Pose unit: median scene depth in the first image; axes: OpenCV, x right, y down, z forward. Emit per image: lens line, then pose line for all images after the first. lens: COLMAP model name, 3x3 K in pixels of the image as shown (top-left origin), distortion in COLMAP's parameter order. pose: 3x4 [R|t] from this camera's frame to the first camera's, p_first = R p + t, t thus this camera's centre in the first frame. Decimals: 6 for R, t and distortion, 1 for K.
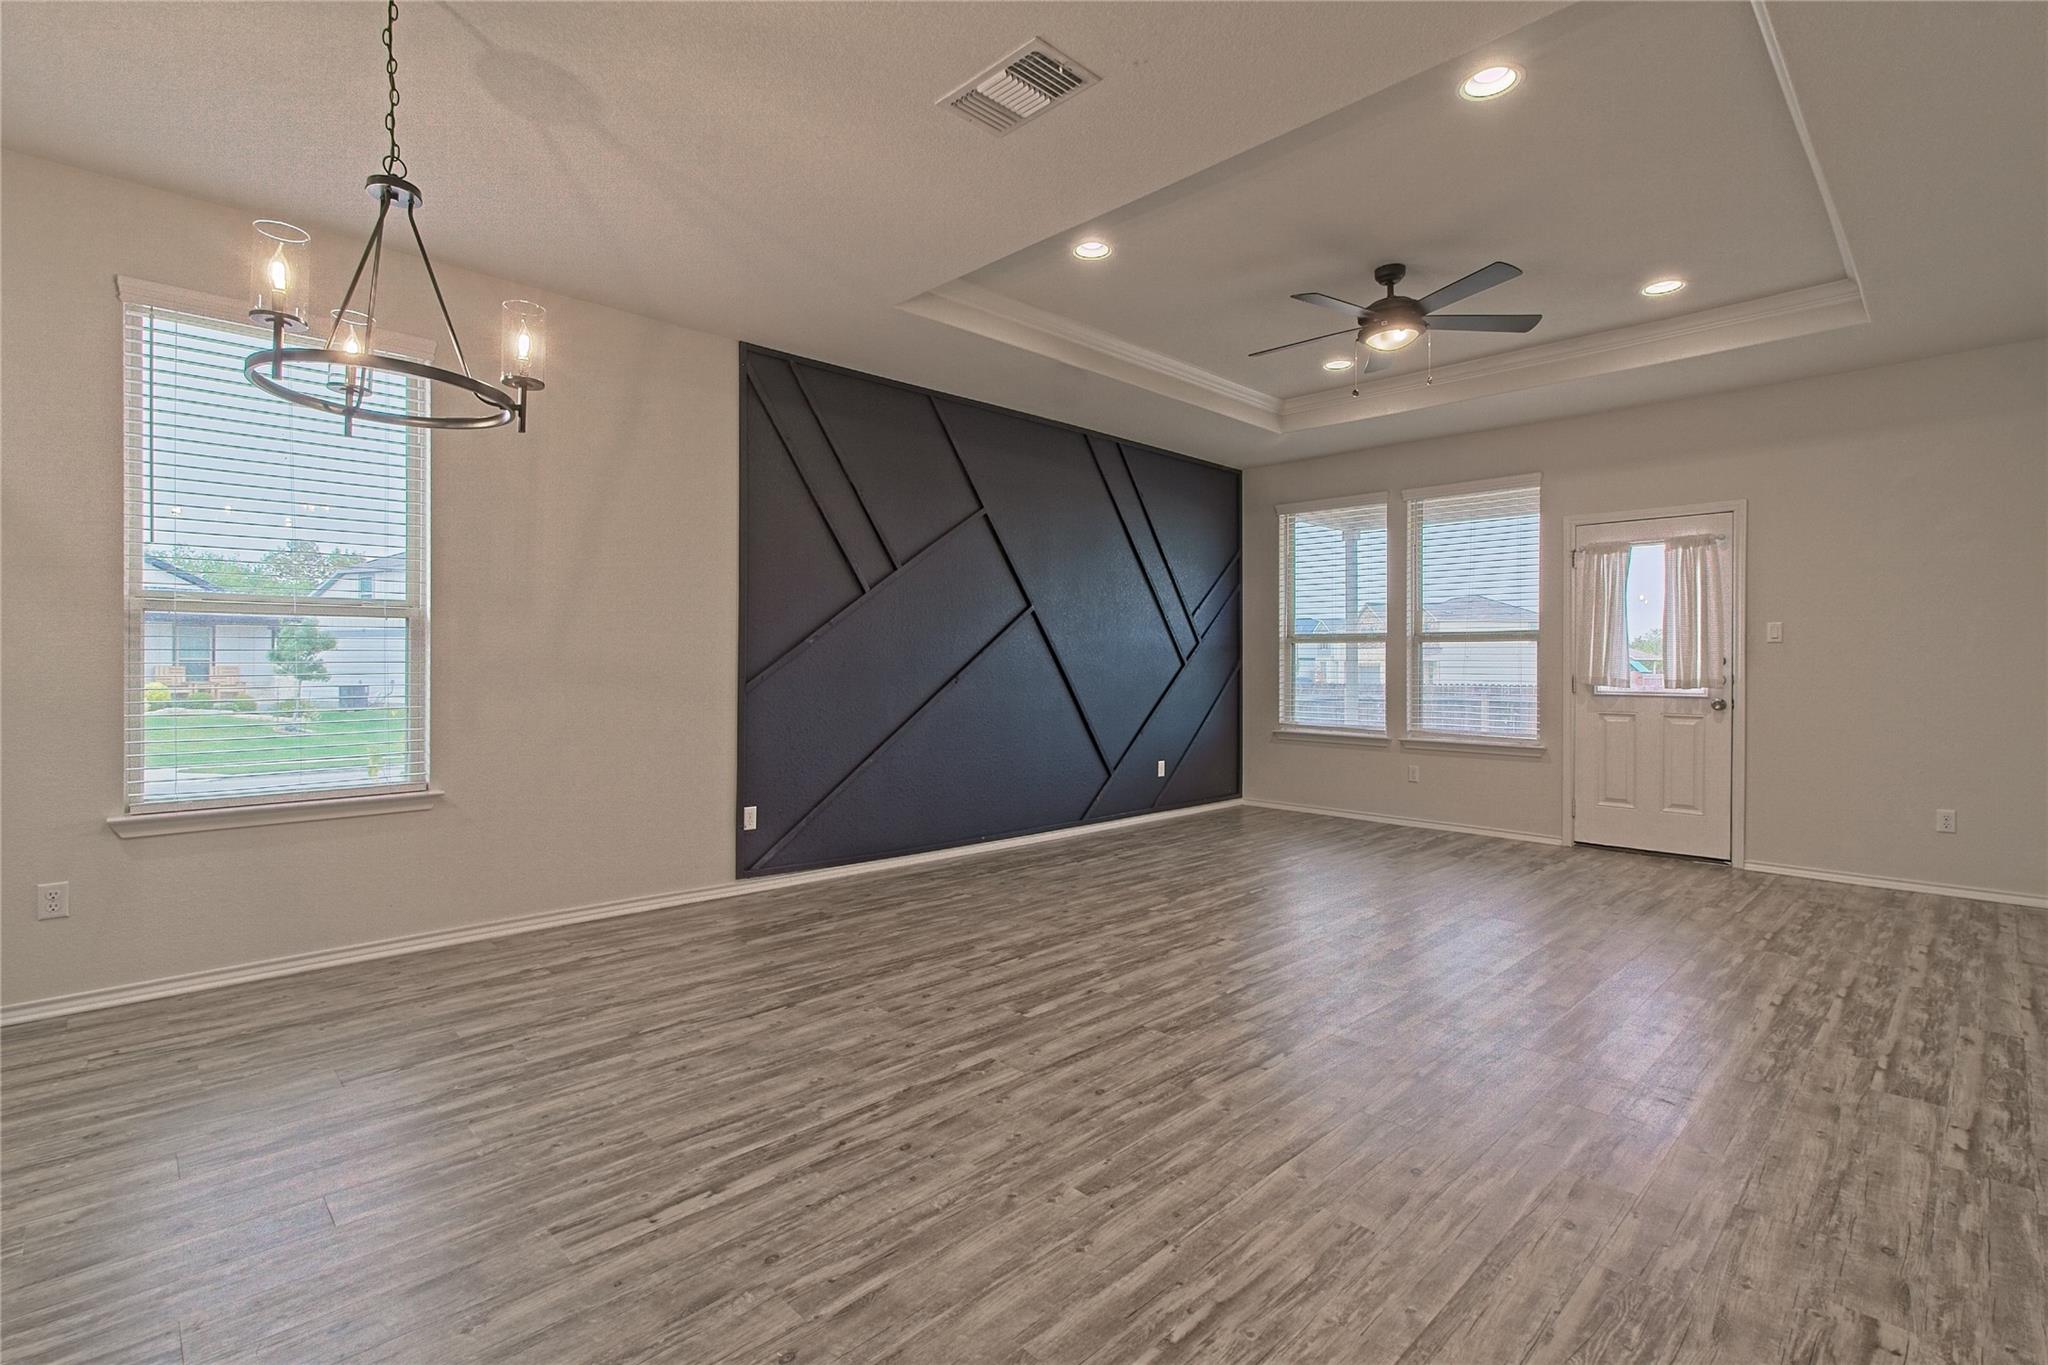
lens RADIAL K [[940.9, 0, 1016.1], [0, 940.9, 668.6], [0, 0, 1]] dist [-0.003428, 0.001294]
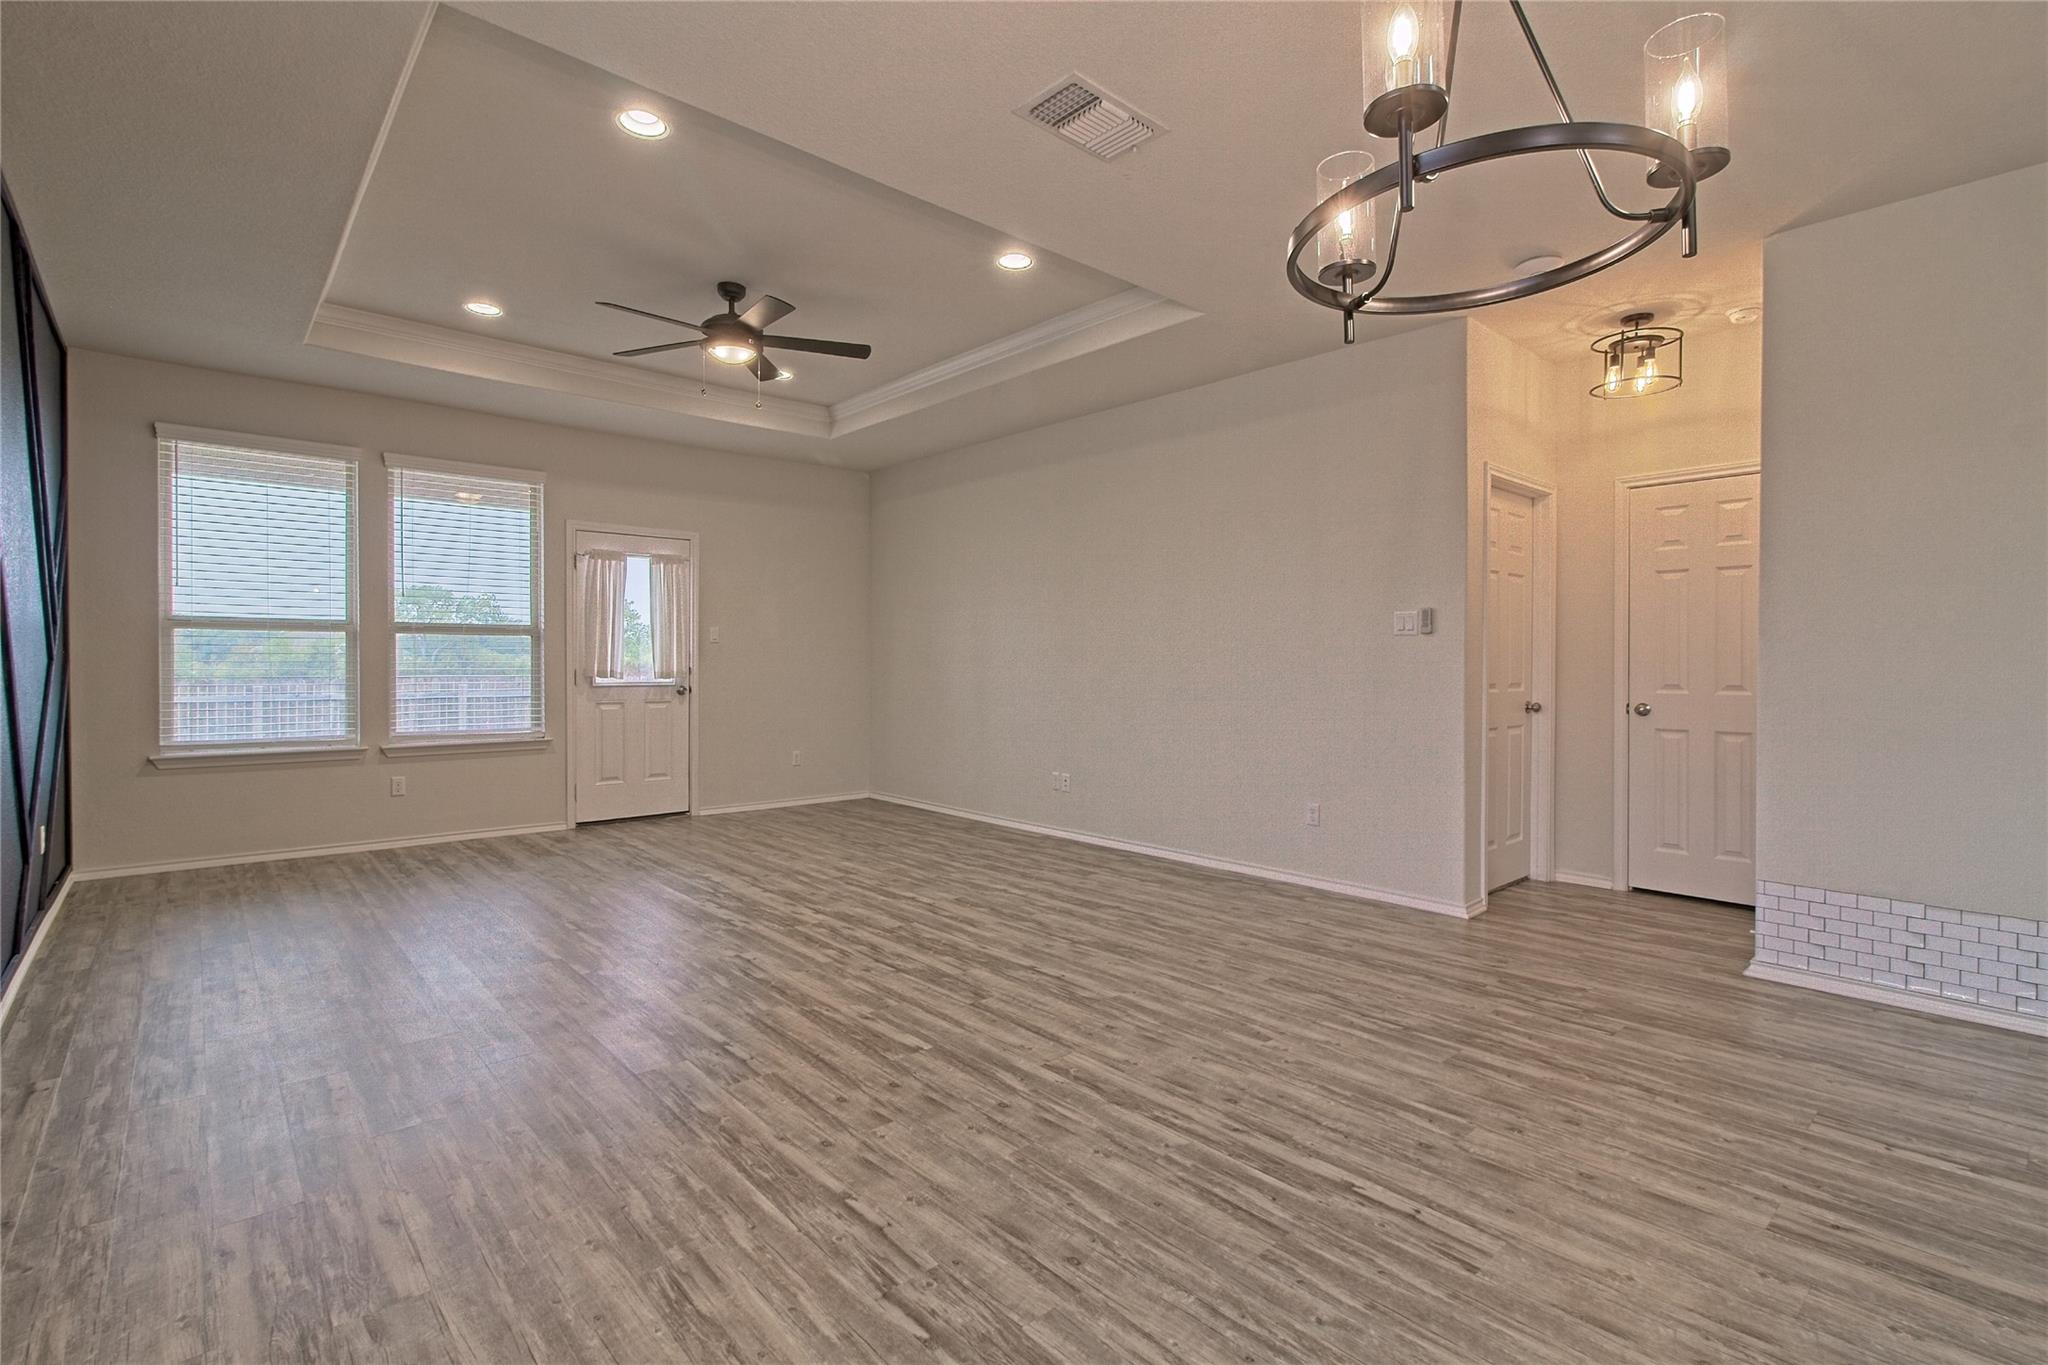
lens RADIAL K [[945.1, 0, 1009.5], [0, 945.1, 669.5], [0, 0, 1]] dist [-0.010708, 0.001609]
pose [[0.047972, -0.012387, 0.998772, -0.720570], [0.001480, 0.999923, 0.012330, -0.007721], [-0.998848, 0.000887, 0.047987, 0.706082]]
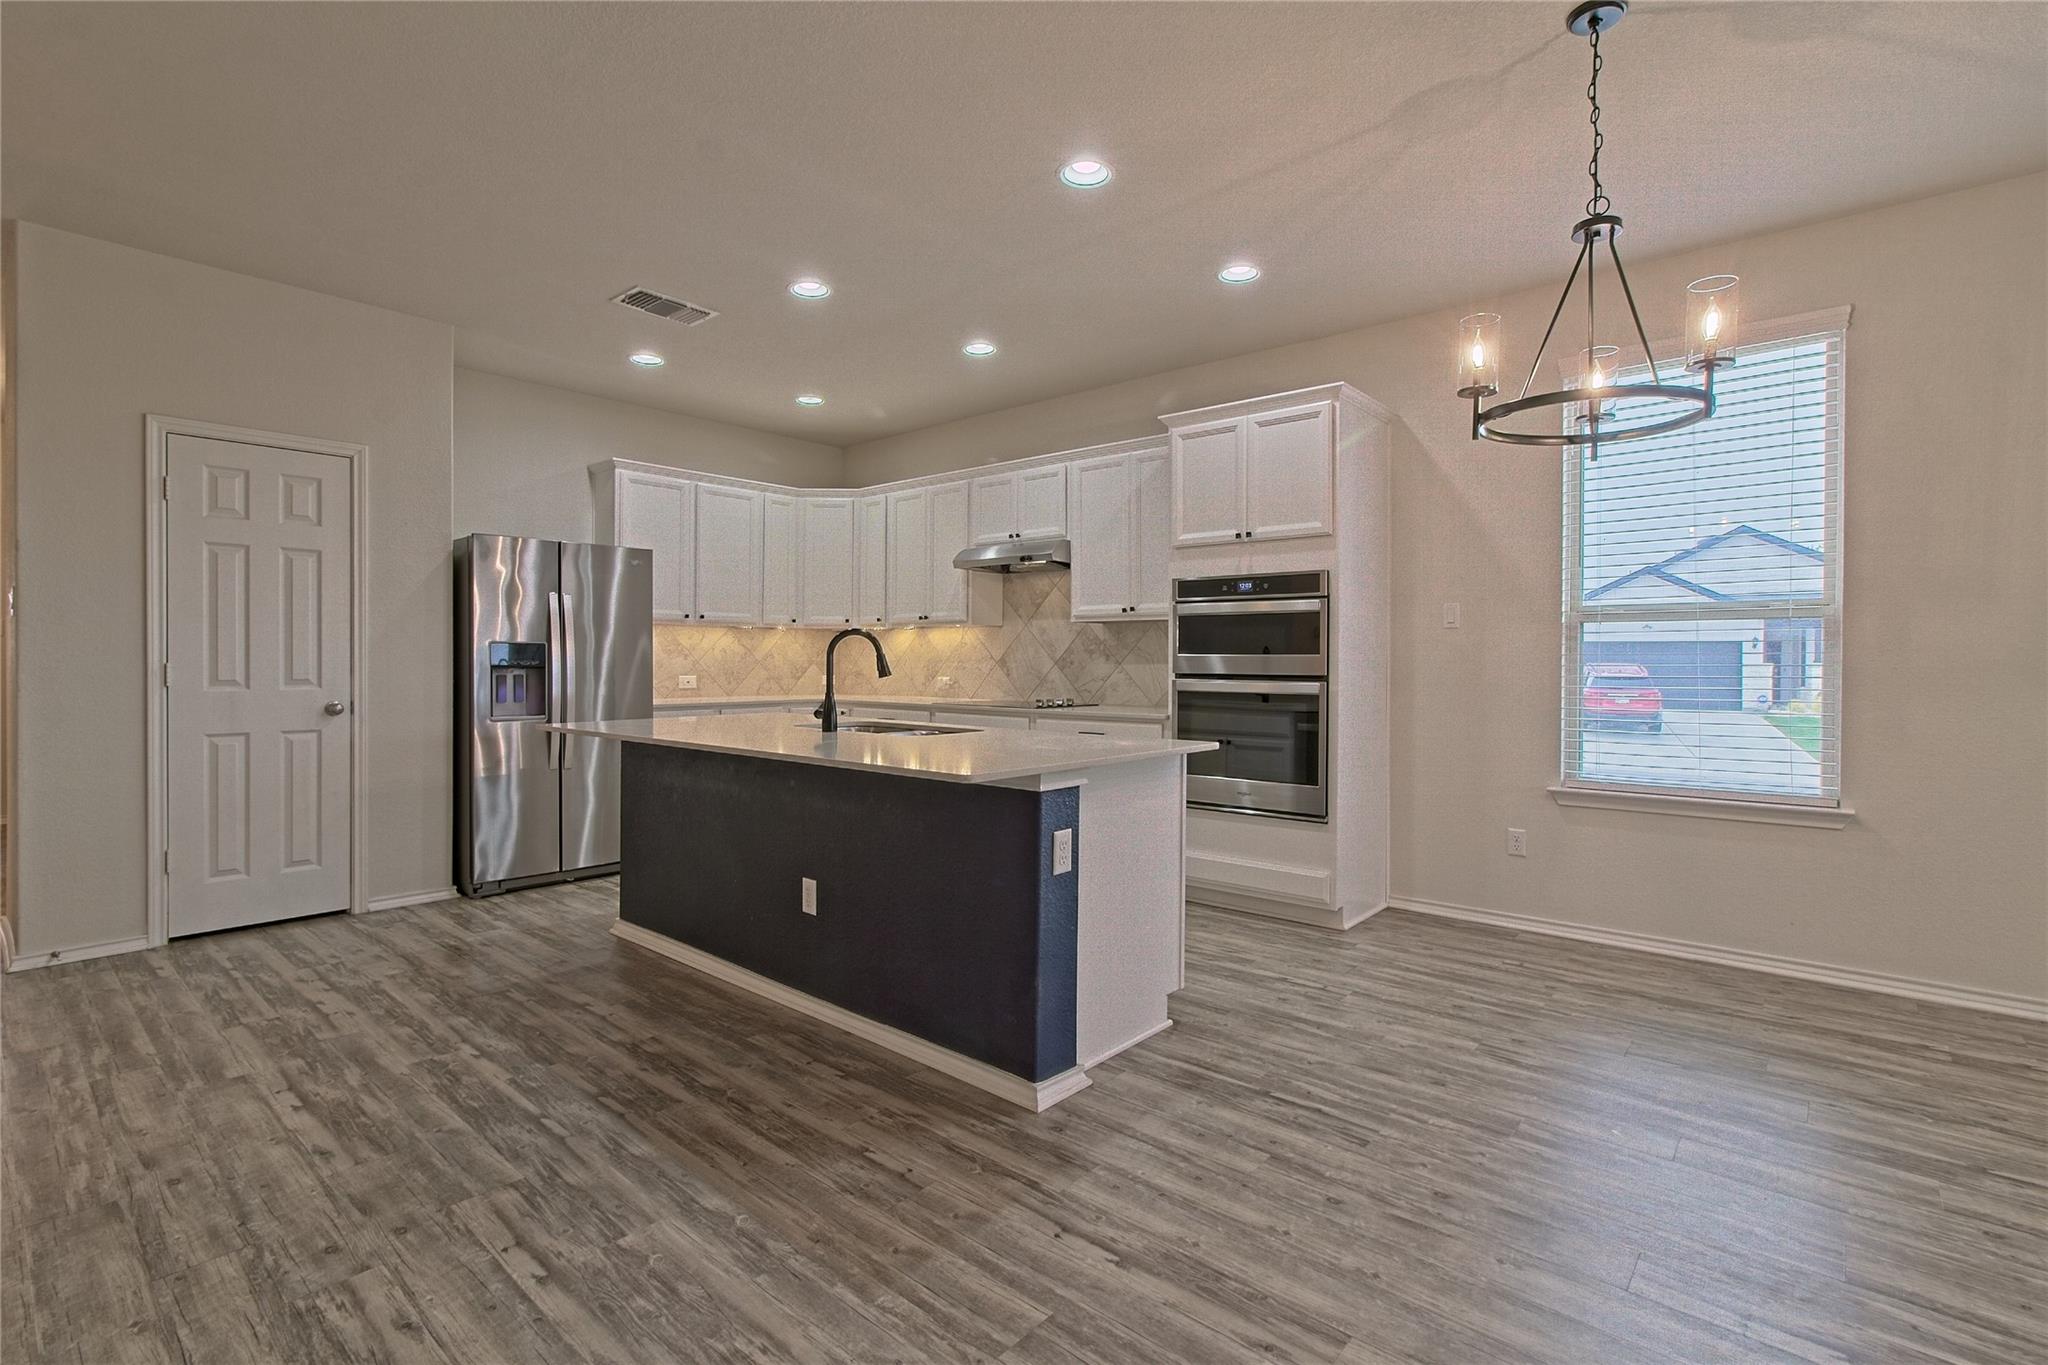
lens RADIAL K [[940.9, 0, 1016.1], [0, 940.9, 668.6], [0, 0, 1]] dist [-0.003428, 0.001294]
pose [[0.083498, 0.005940, -0.996490, 0.201516], [-0.009815, 0.999939, 0.005138, -0.000845], [0.996460, 0.009352, 0.083552, 0.136803]]
